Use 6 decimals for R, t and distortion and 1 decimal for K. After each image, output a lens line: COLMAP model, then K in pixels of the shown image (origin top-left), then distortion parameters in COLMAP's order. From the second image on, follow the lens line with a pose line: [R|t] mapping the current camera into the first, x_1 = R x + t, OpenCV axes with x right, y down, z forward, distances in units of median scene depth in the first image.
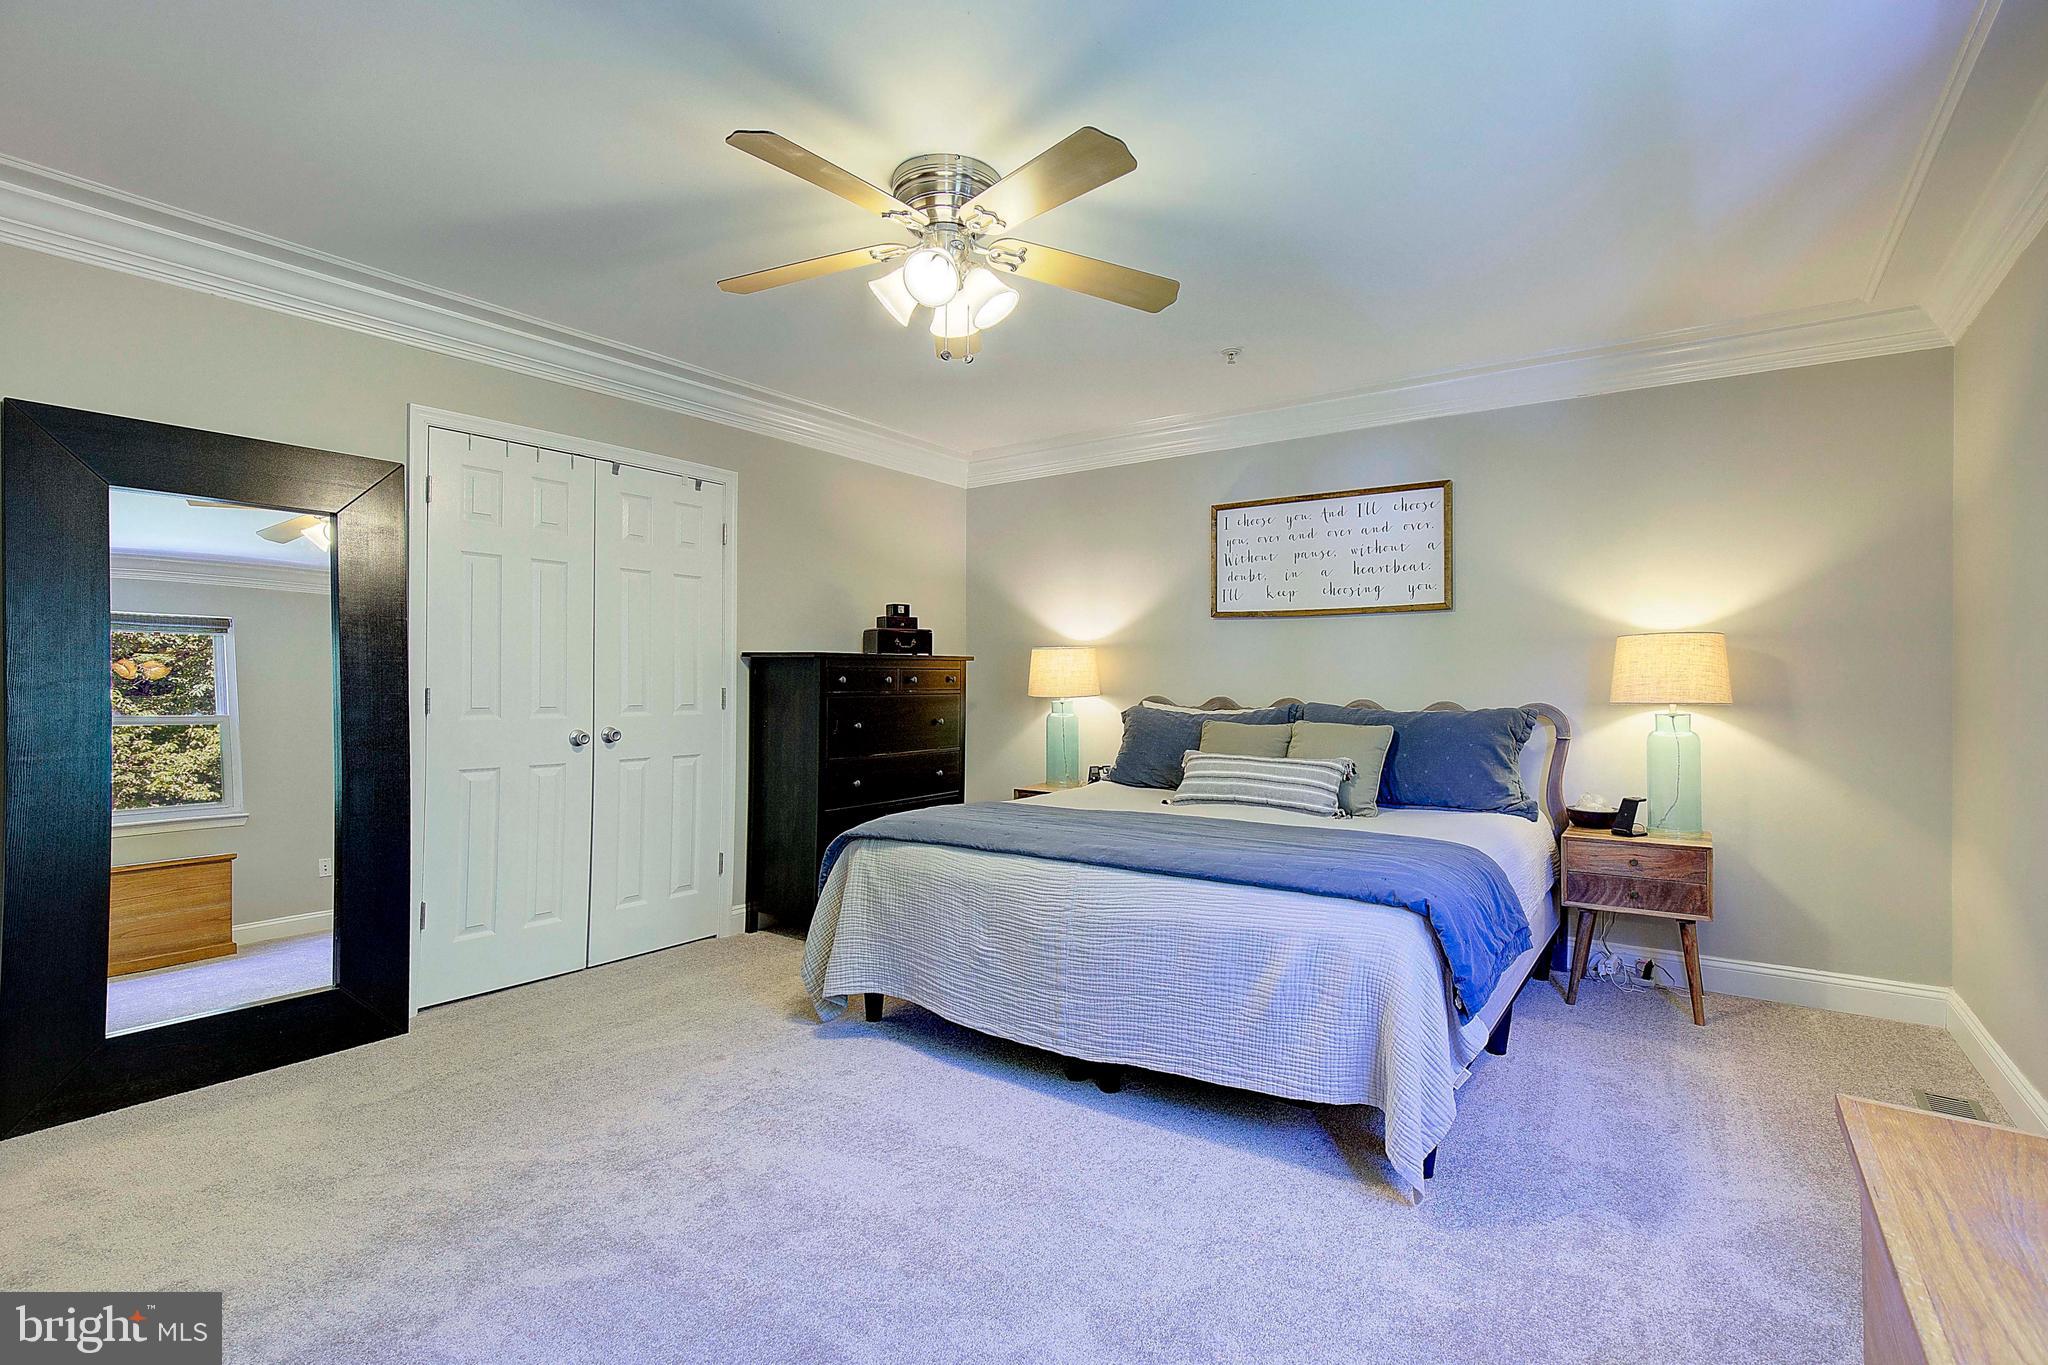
lens RADIAL K [[944.1, 0, 1024.2], [0, 944.1, 676.4], [0, 0, 1]] dist [-0.004558, -0.000306]
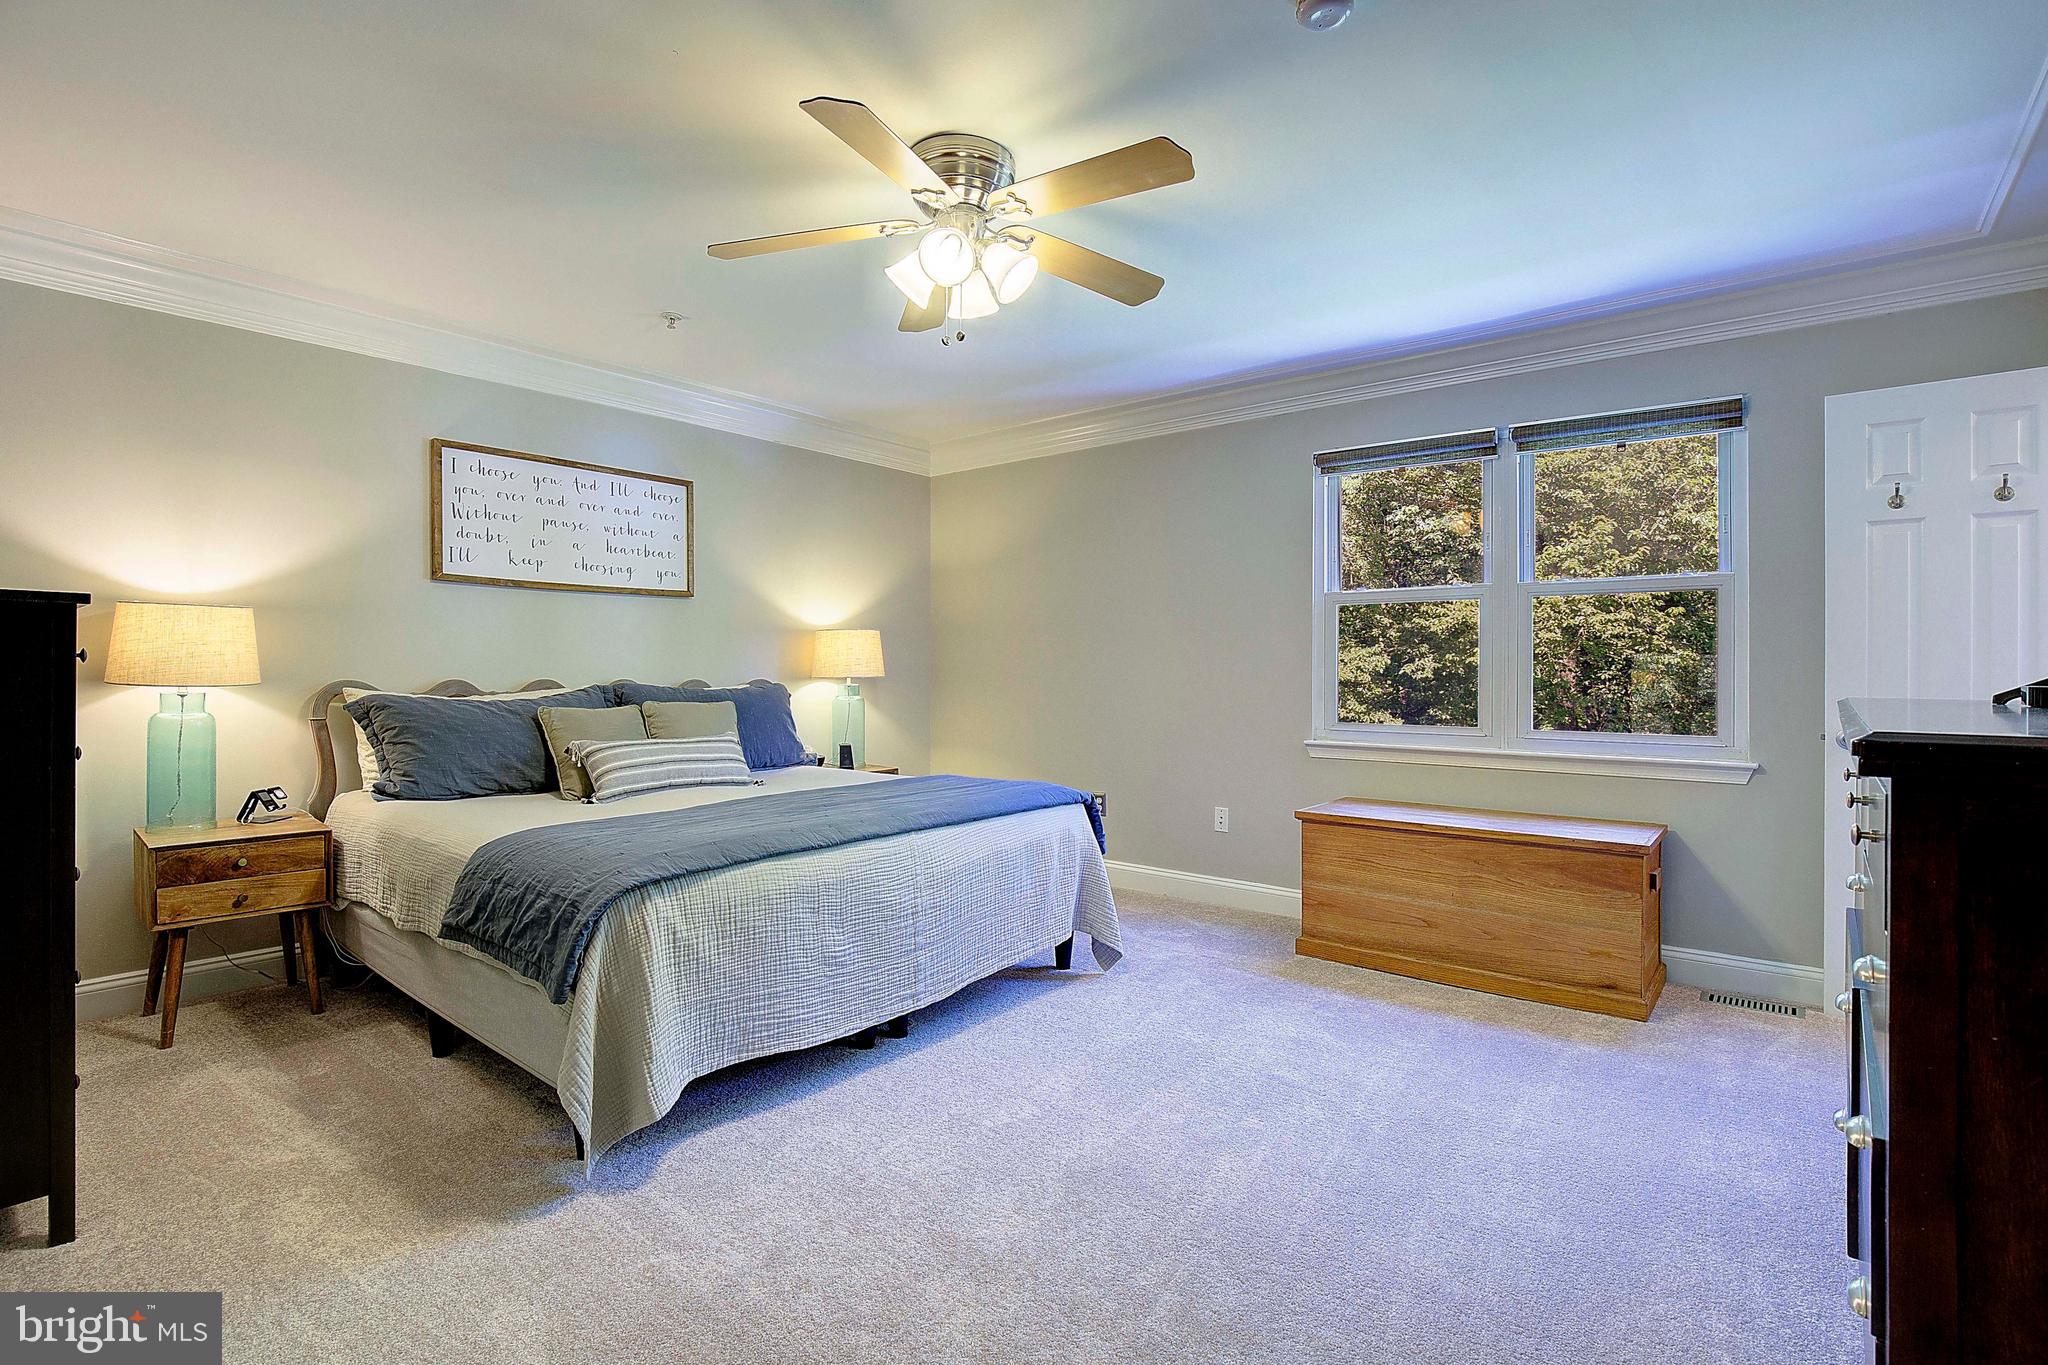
lens RADIAL K [[944.1, 0, 1072.7], [0, 944.1, 671.0], [0, 0, 1]] dist [-0.004558, -0.000306]
pose [[0.062433, -0.010109, 0.997998, -0.616292], [-0.011619, 0.999874, 0.010855, -0.000501], [-0.997982, -0.012274, 0.062308, 0.458198]]
